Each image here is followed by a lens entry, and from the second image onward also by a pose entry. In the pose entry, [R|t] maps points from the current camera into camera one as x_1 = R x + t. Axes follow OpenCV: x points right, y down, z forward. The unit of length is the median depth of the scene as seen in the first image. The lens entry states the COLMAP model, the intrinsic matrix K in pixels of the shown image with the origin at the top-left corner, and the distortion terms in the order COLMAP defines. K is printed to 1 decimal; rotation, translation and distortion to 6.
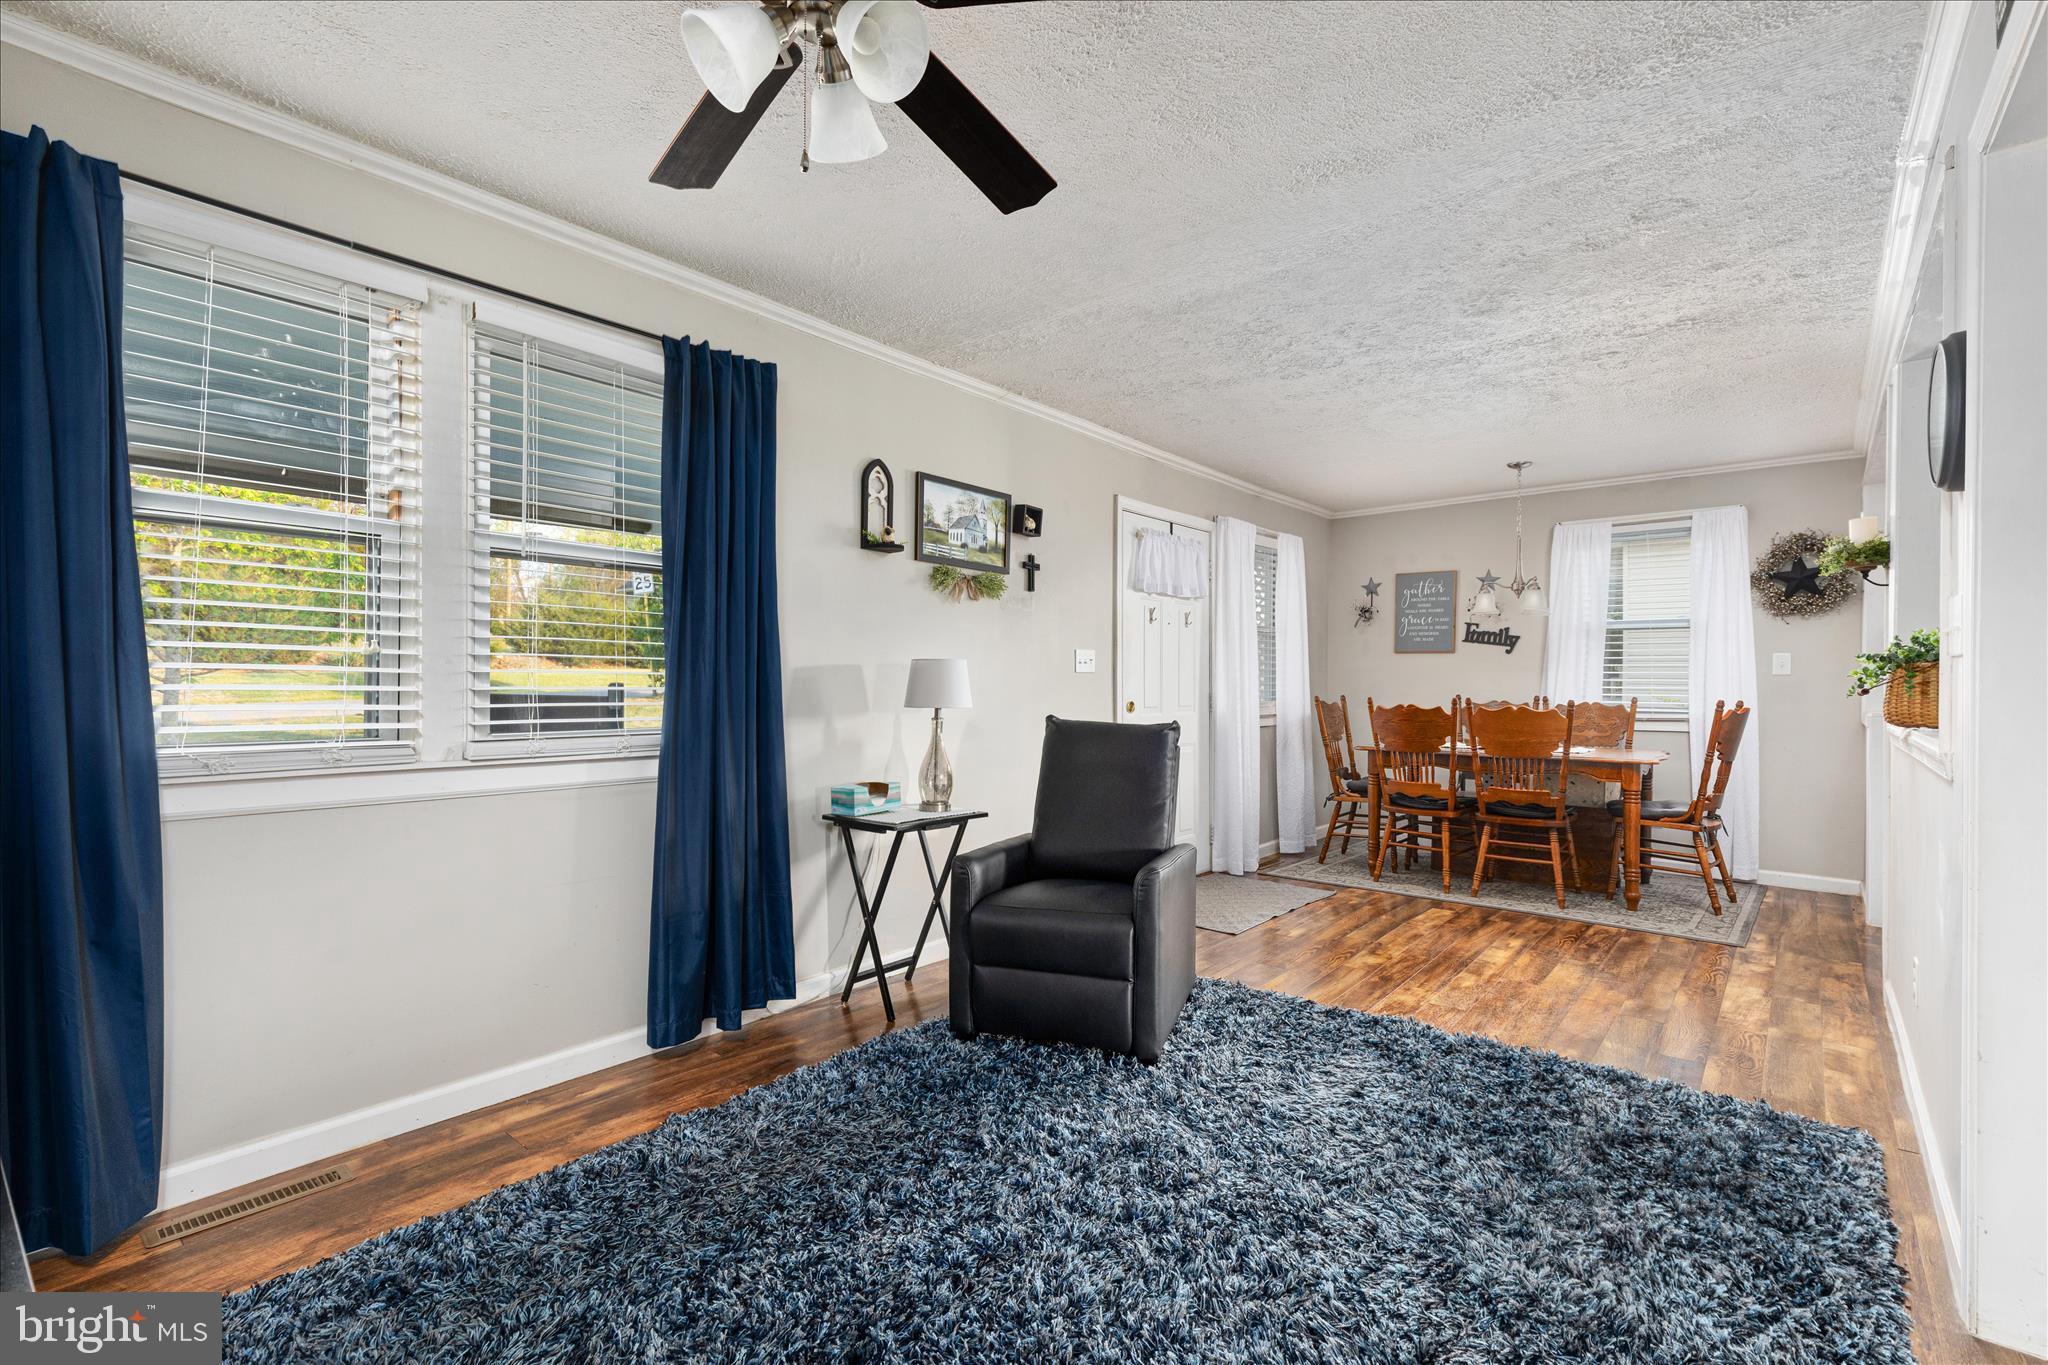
lens RADIAL K [[915.0, 0, 1024.3], [0, 915.0, 682.4], [0, 0, 1]] dist [0.008013, 0.000179]
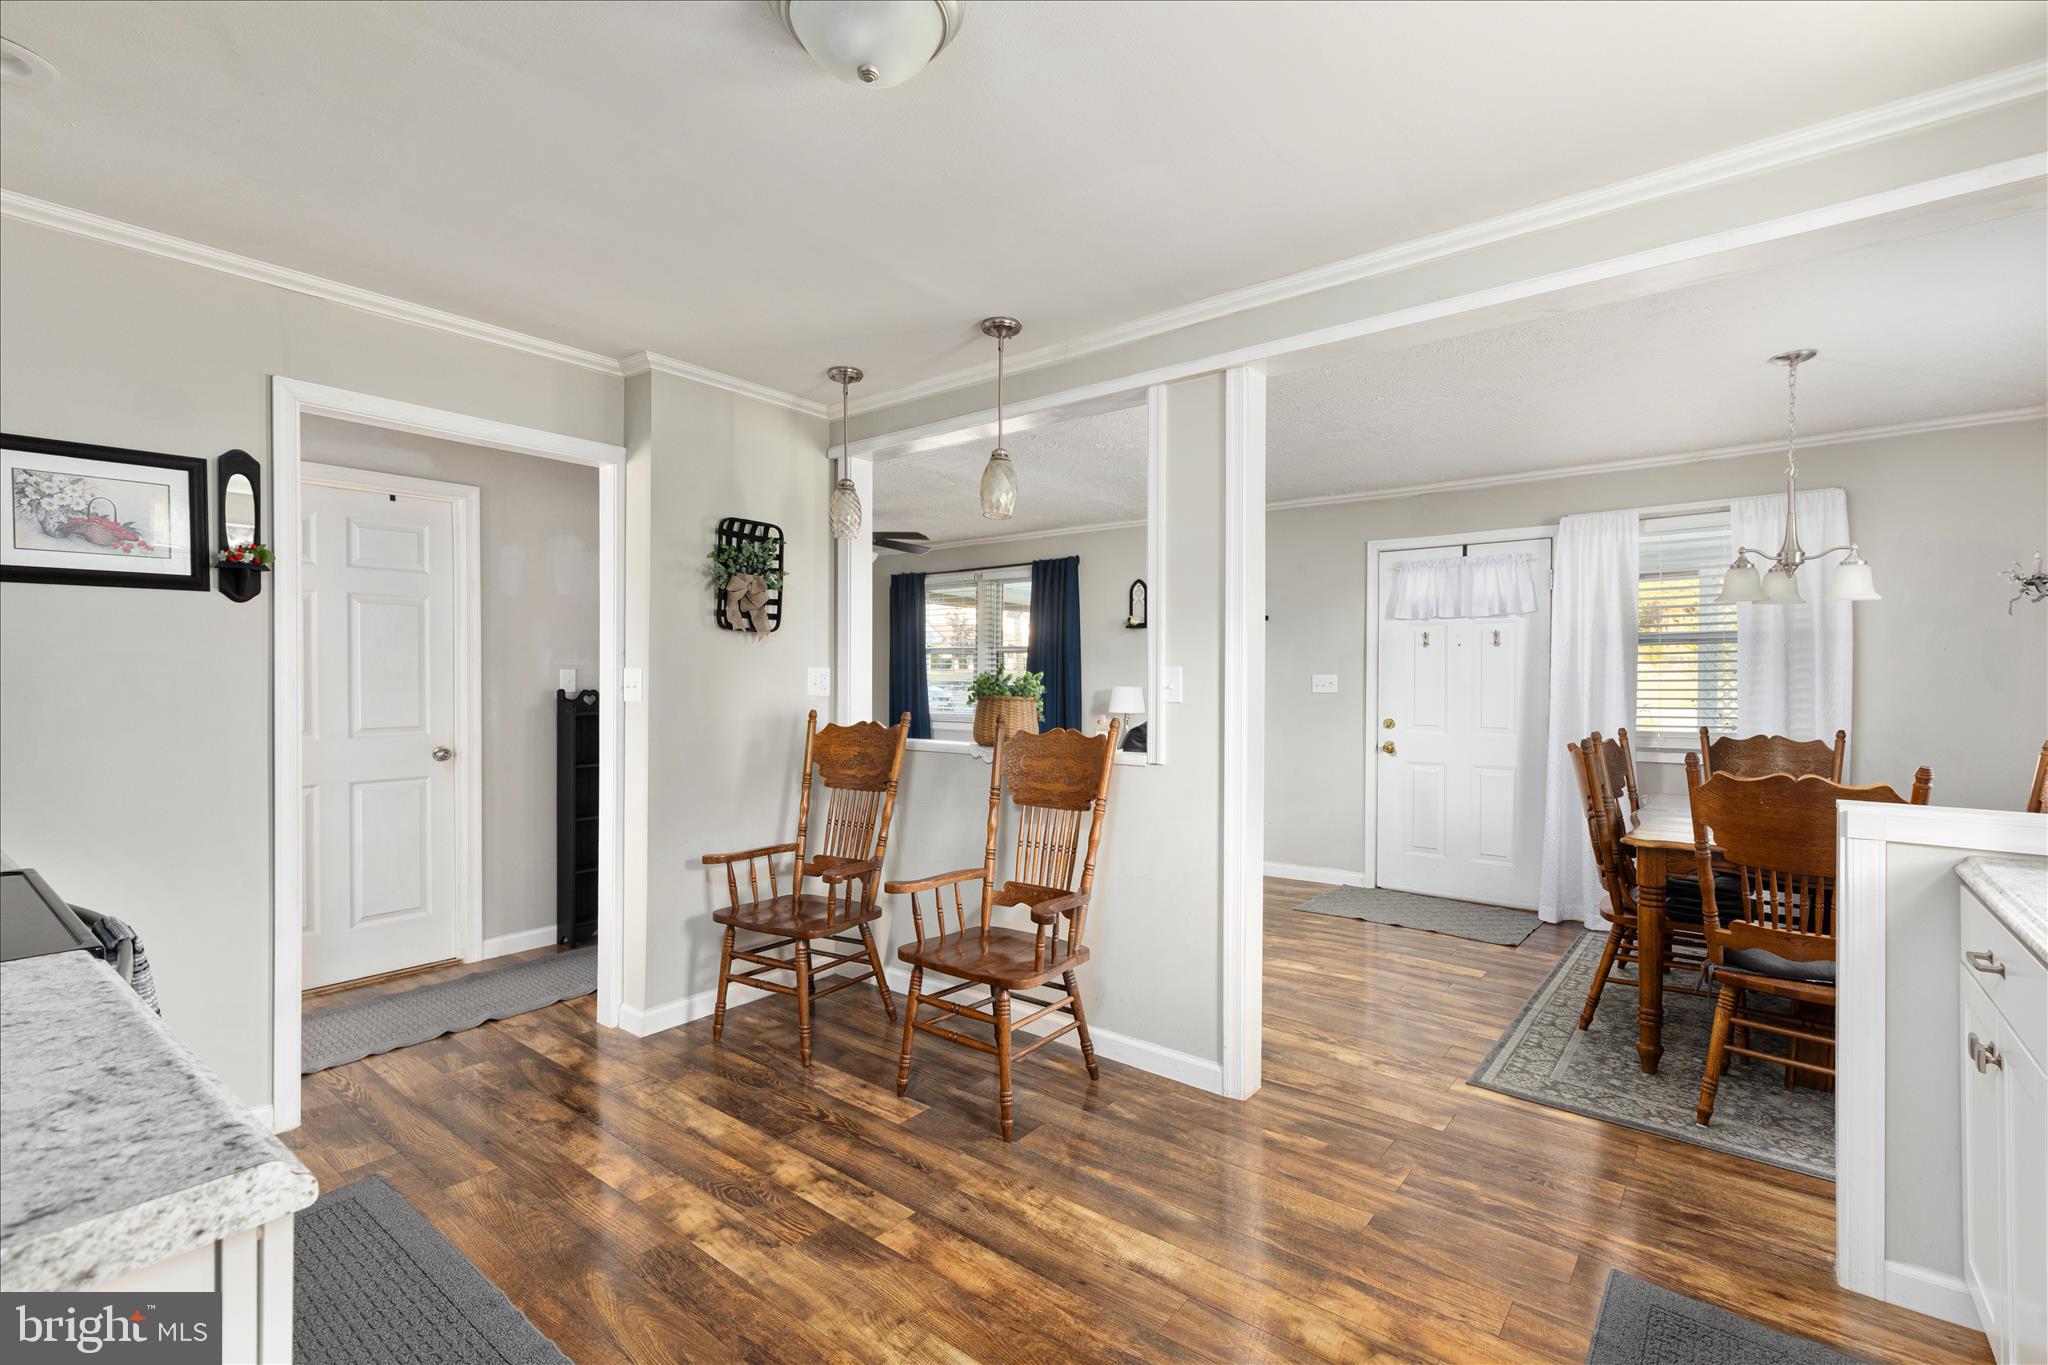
lens RADIAL K [[924.7, 0, 1024.0], [0, 924.7, 682.5], [0, 0, 1]] dist [-0.001909, -0.000612]
pose [[0.028458, -0.003303, -0.999590, 1.425735], [-0.002548, 0.999991, -0.003377, -0.021347], [0.999592, 0.002643, 0.028449, 0.593080]]
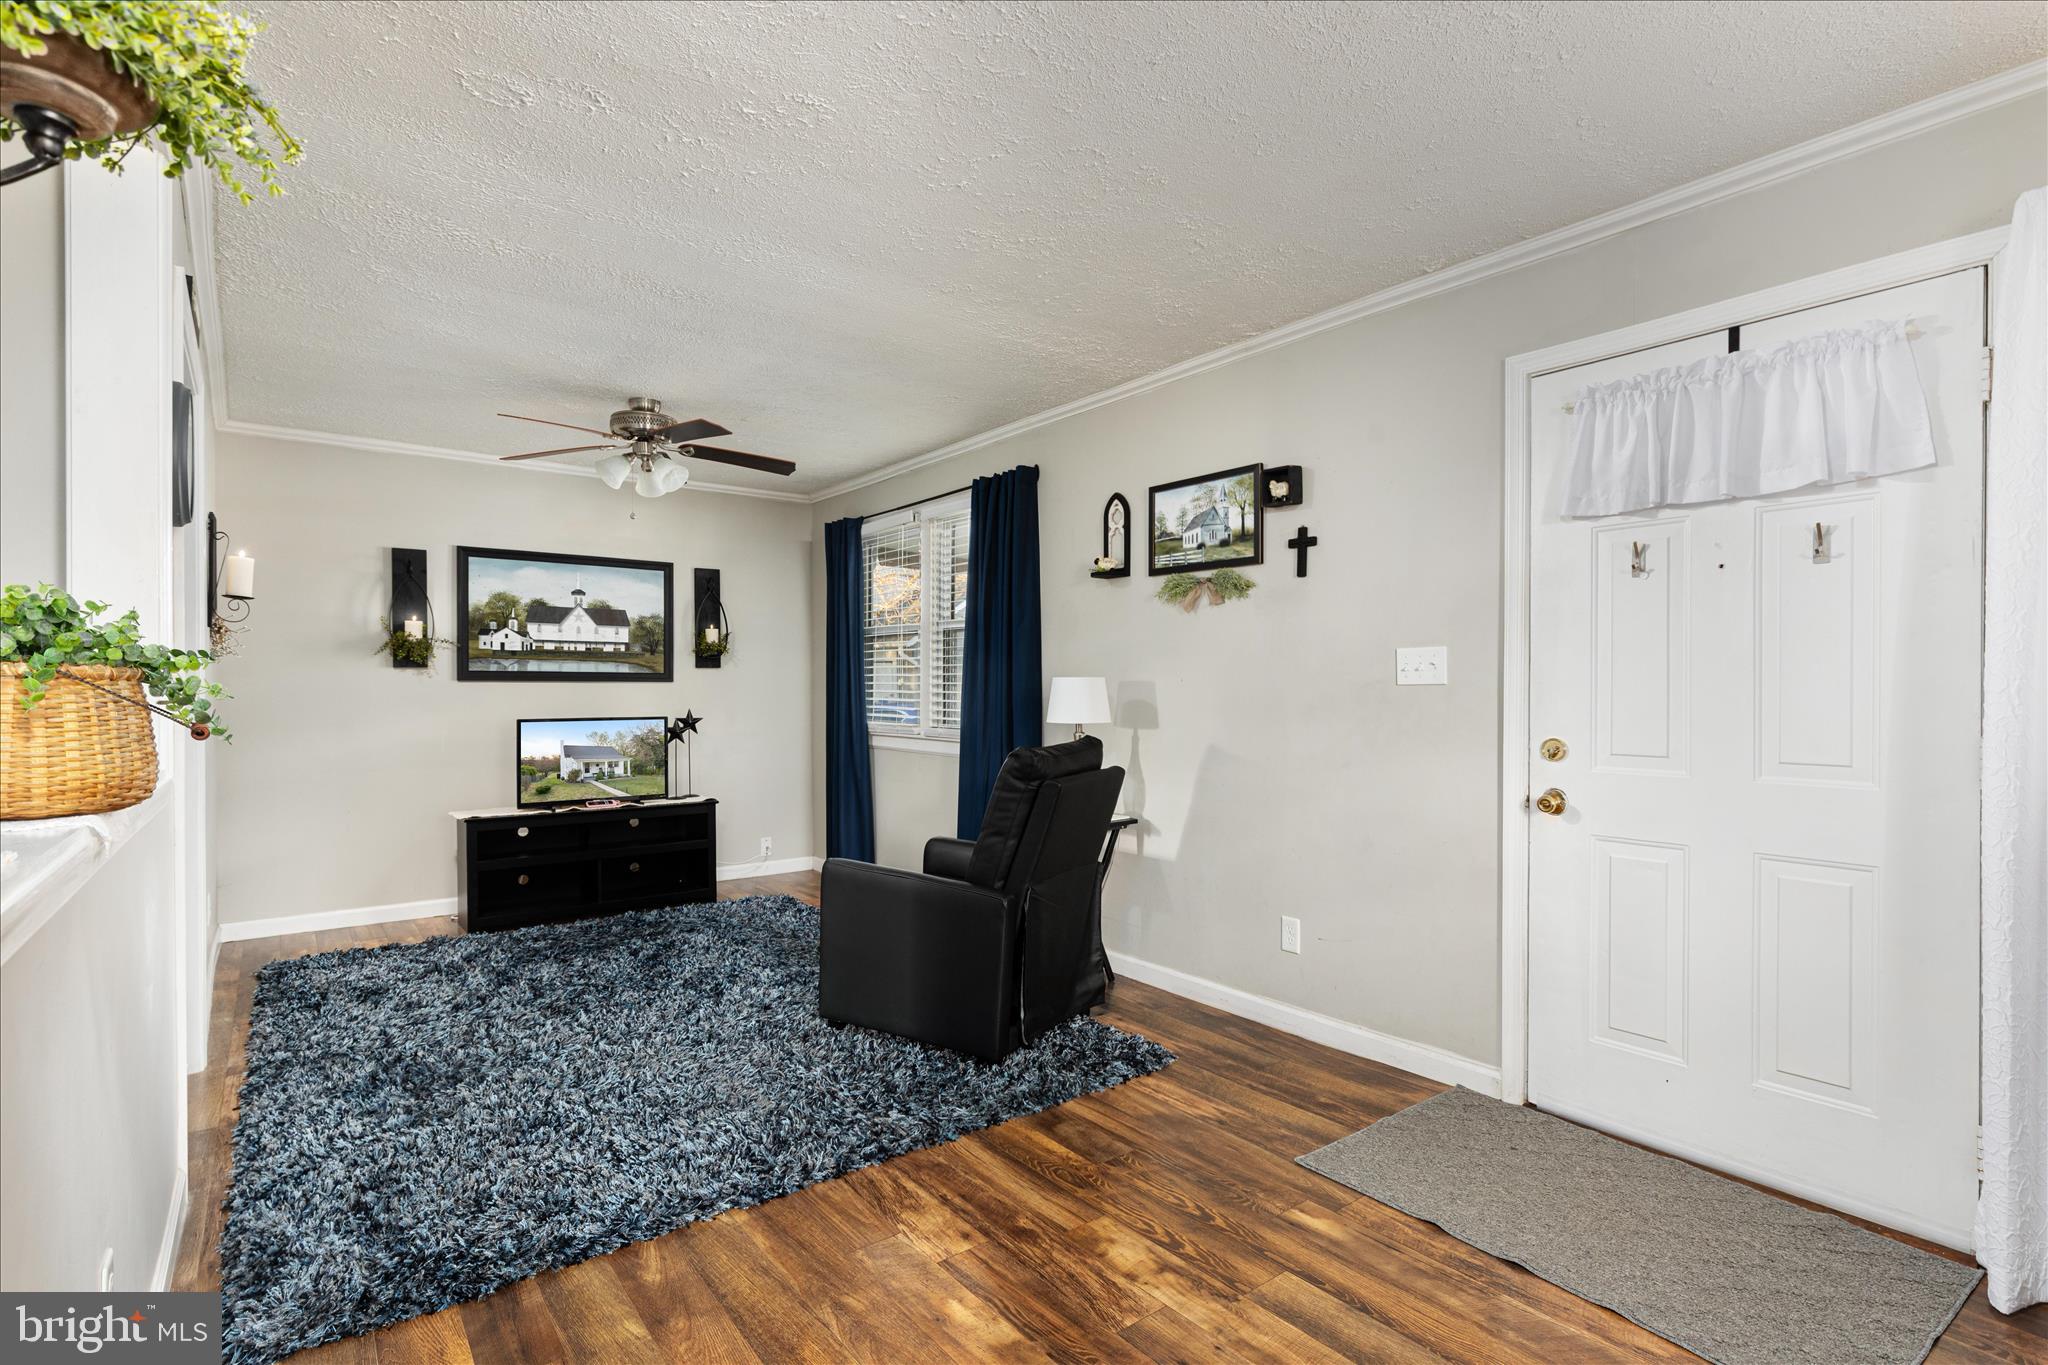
lens RADIAL K [[974.1, 0, 1027.1], [0, 974.1, 689.1], [0, 0, 1]] dist [0.000121, -0.000085]
pose [[-0.210175, -0.007638, -0.977634, 0.819025], [-0.002469, 0.999970, -0.007282, -0.002646], [0.977661, 0.000883, -0.210188, 0.946716]]
